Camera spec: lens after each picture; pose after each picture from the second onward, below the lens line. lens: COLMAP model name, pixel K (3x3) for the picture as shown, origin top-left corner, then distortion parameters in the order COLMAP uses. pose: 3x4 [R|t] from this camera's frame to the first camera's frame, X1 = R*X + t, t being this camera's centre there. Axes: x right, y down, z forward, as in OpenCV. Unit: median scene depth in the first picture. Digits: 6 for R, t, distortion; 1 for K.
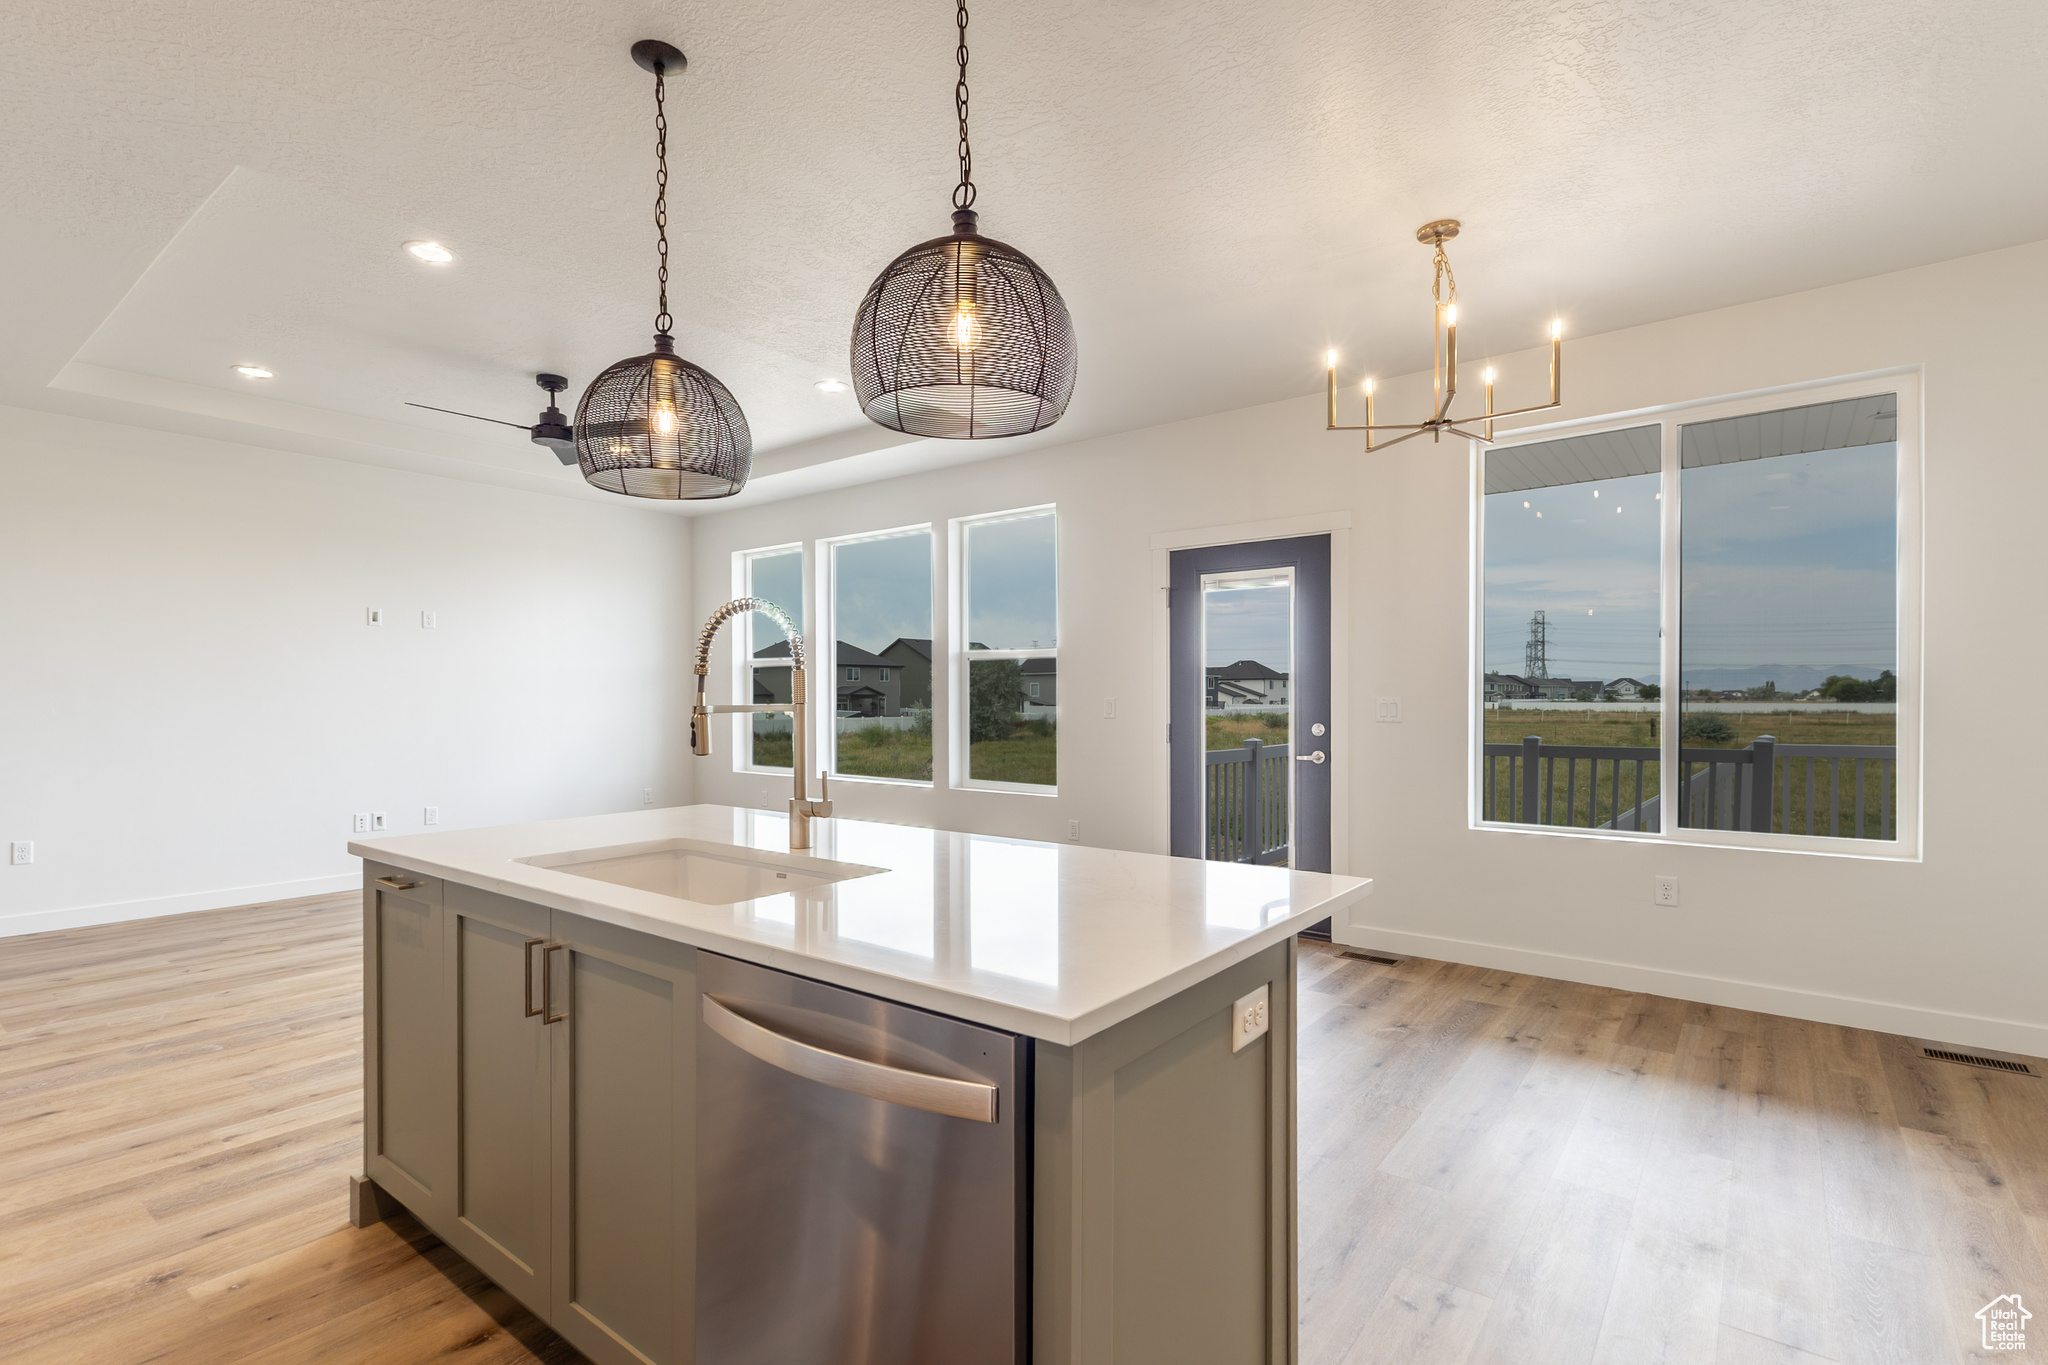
lens RADIAL K [[951.3, 0, 1006.2], [0, 951.3, 699.5], [0, 0, 1]] dist [0.019584, -0.002709]
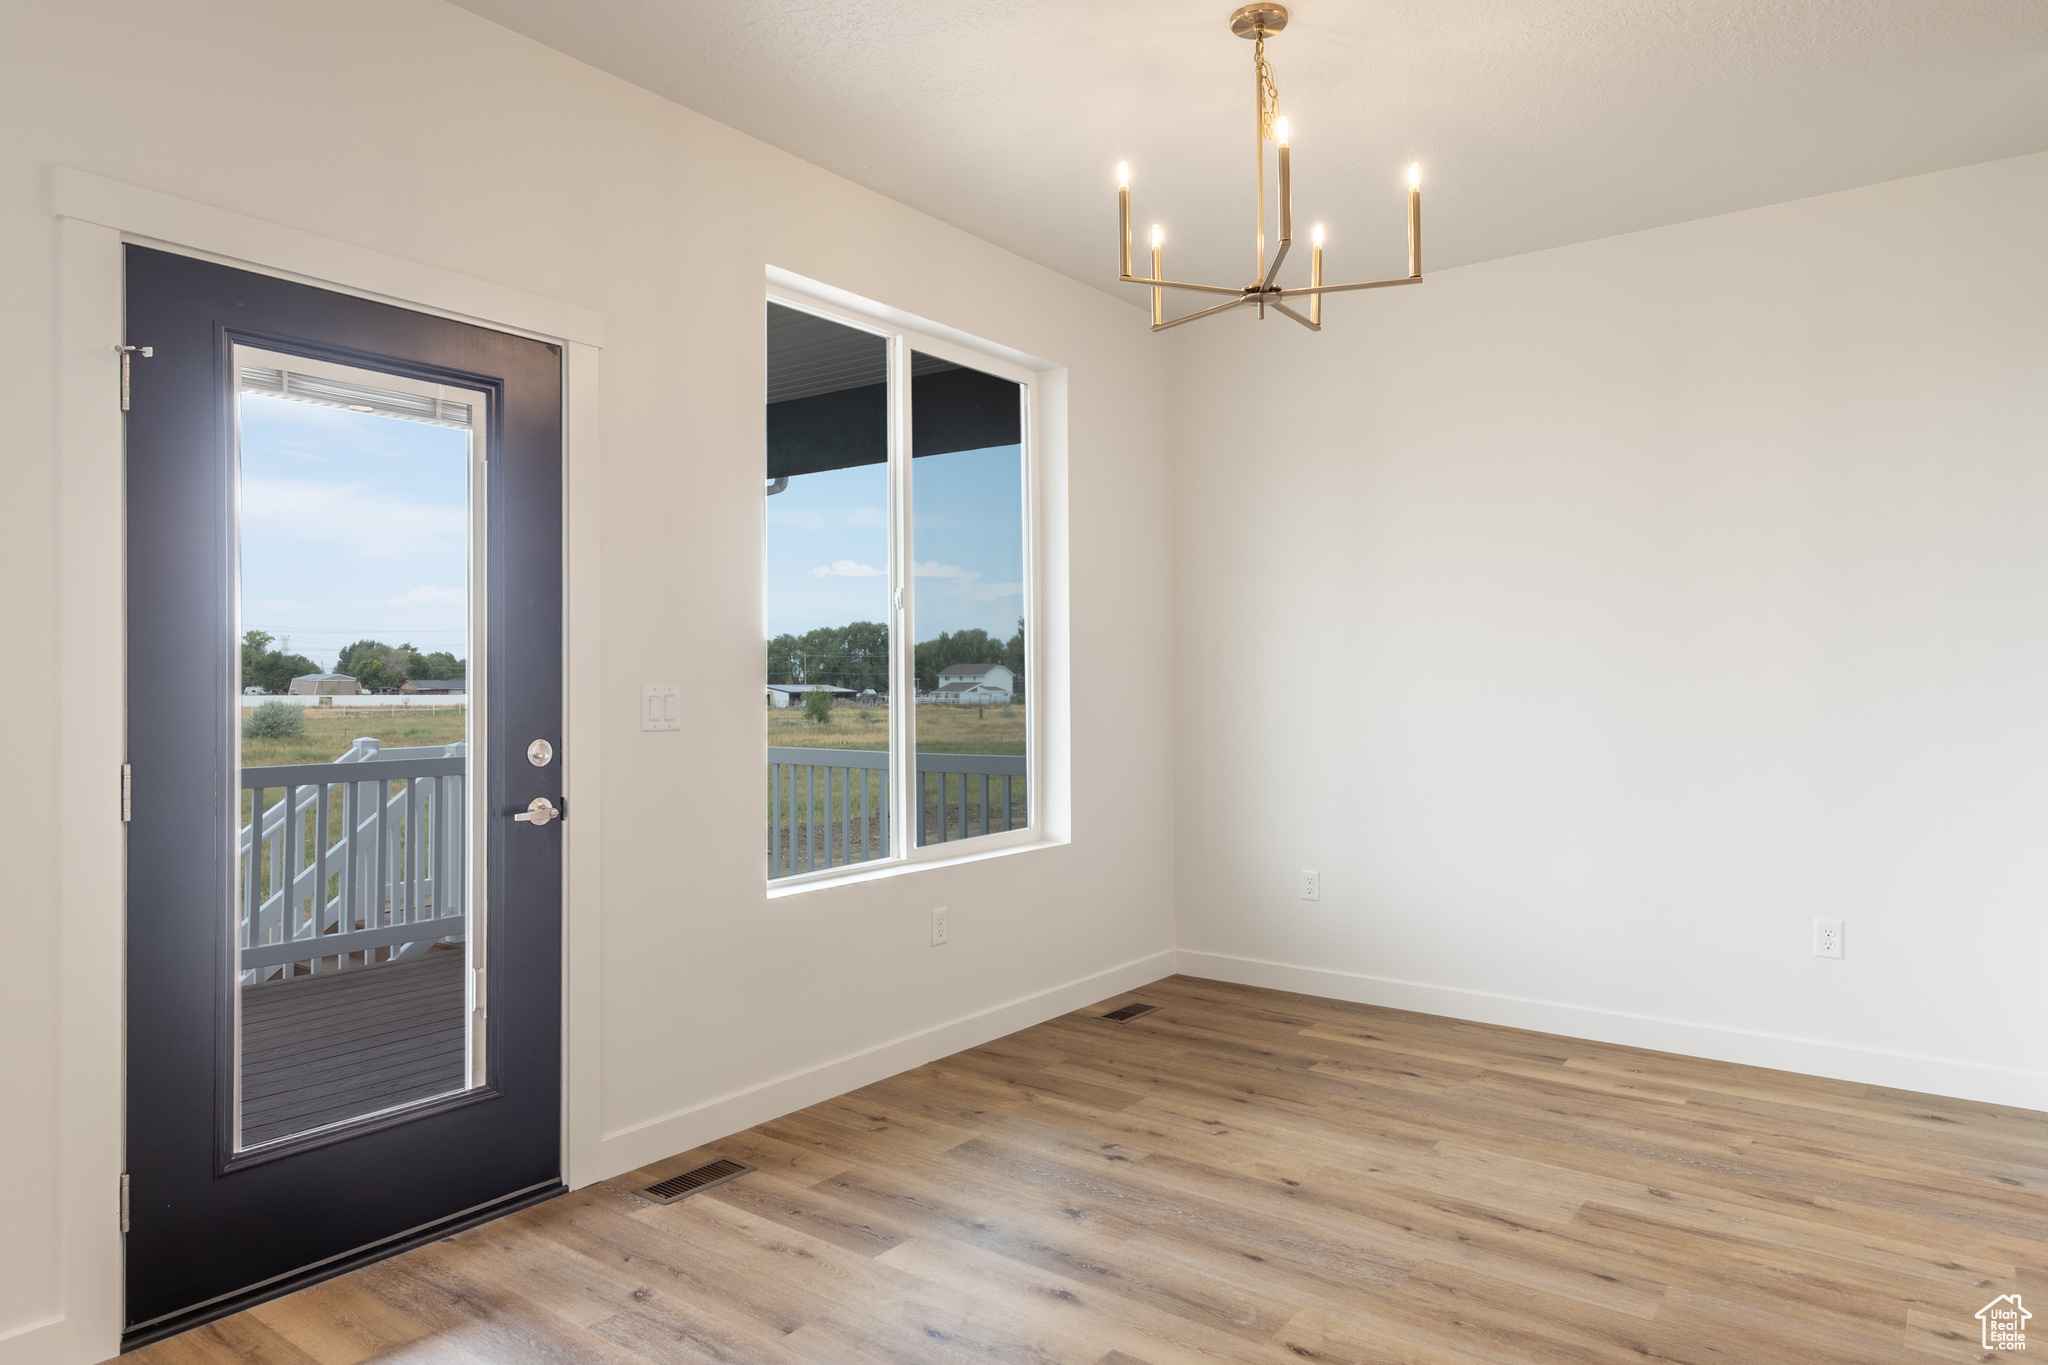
lens RADIAL K [[1282.9, 0, 1015.2], [0, 1282.9, 680.1], [0, 0, 1]] dist [-0.004233, 0.001558]
pose [[-0.025062, 0.002477, 0.999683, -0.311287], [0.000806, 0.999997, -0.002458, -0.002543], [-0.999686, 0.000744, -0.025064, 0.781297]]
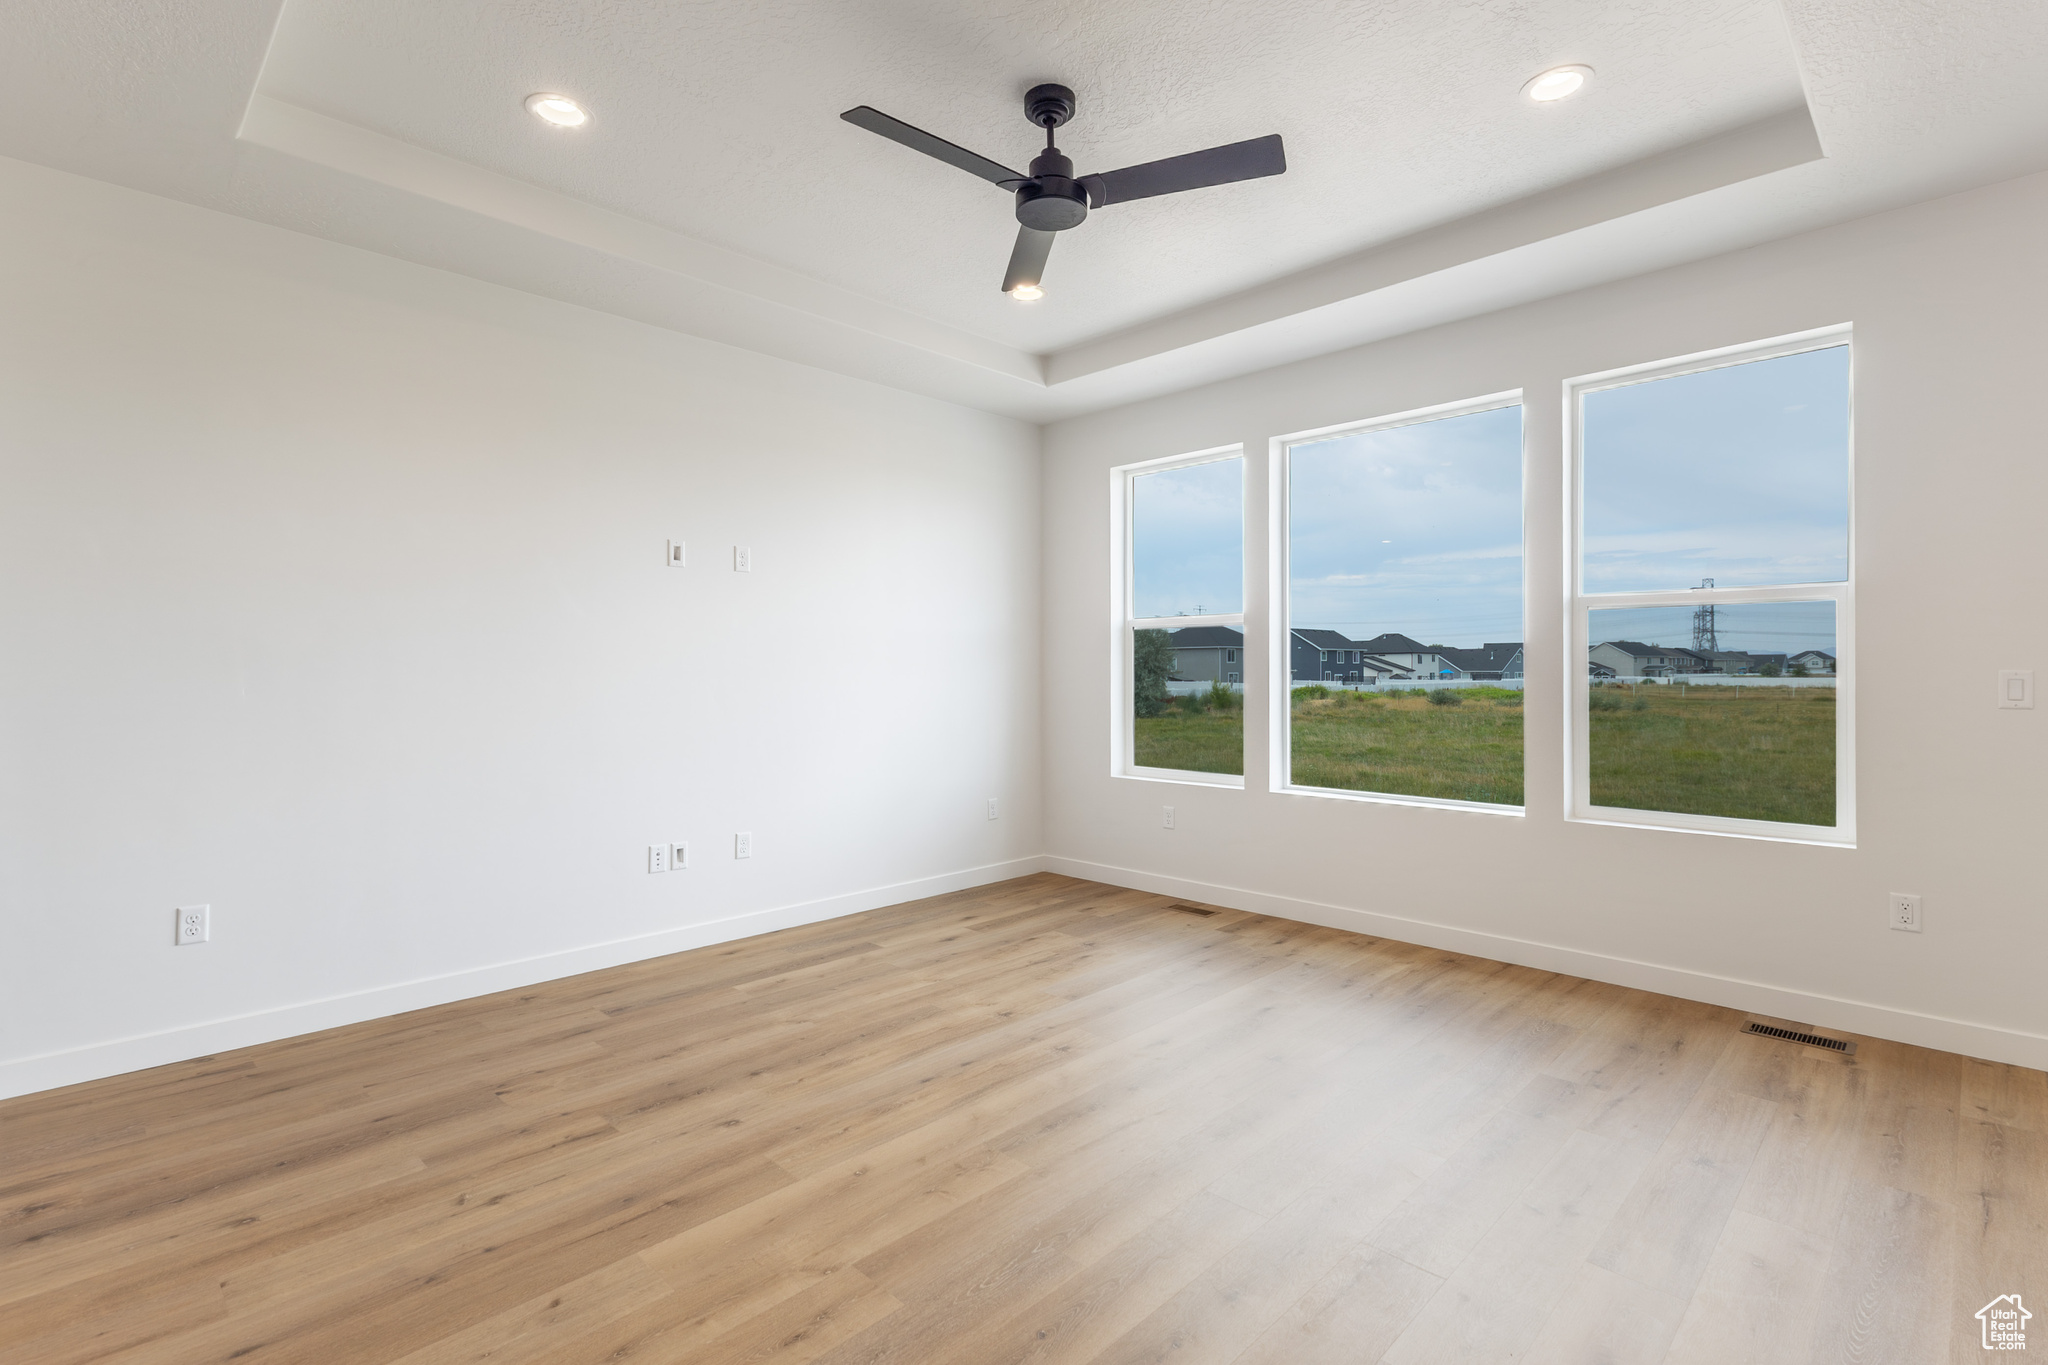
lens RADIAL K [[951.3, 0, 1029.6], [0, 951.3, 675.1], [0, 0, 1]] dist [0.019584, -0.002709]
pose [[0.994633, -0.001071, -0.103462, -0.020713], [0.001090, 0.999999, 0.000123, -0.000016], [0.103462, -0.000235, 0.994633, 0.021760]]
